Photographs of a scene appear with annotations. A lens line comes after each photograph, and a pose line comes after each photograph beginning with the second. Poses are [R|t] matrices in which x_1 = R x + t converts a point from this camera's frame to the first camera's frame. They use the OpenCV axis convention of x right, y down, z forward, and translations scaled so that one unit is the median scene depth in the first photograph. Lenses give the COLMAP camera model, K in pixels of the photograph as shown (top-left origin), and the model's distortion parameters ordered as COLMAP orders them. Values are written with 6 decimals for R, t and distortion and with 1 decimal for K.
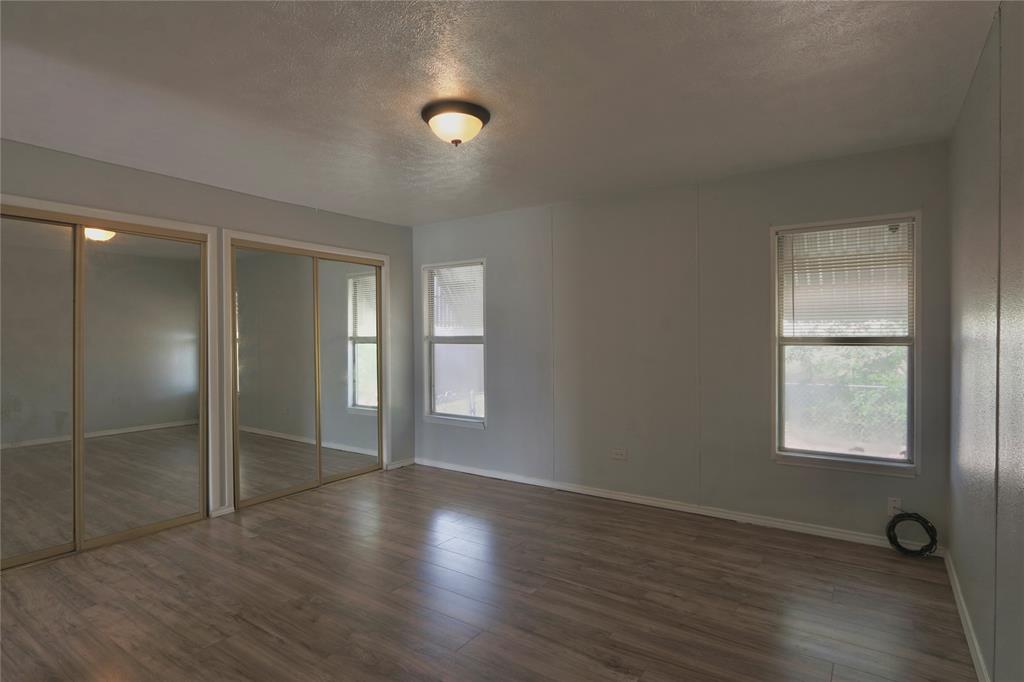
lens RADIAL K [[537.5, 0, 506.1], [0, 537.5, 343.5], [0, 0, 1]] dist [-0.018124, 0.002798]
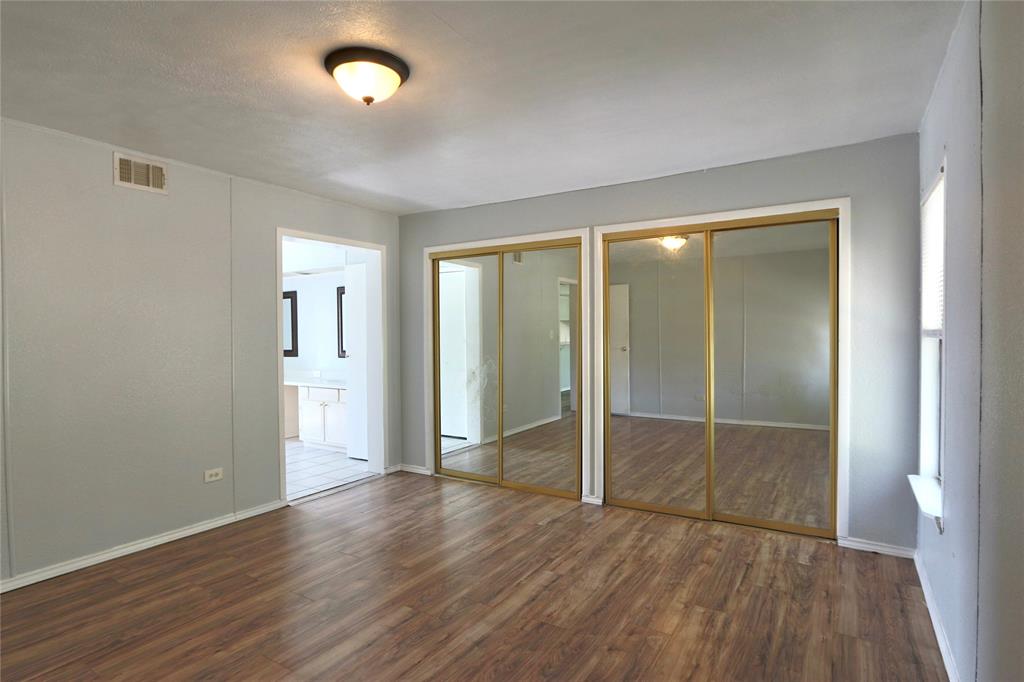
lens RADIAL K [[537.5, 0, 506.1], [0, 537.5, 343.5], [0, 0, 1]] dist [-0.018124, 0.002798]
pose [[0.035160, 0.017146, -0.999235, 0.502097], [-0.004704, 0.999845, 0.016991, -0.006969], [0.999371, 0.004103, 0.035235, 0.797949]]
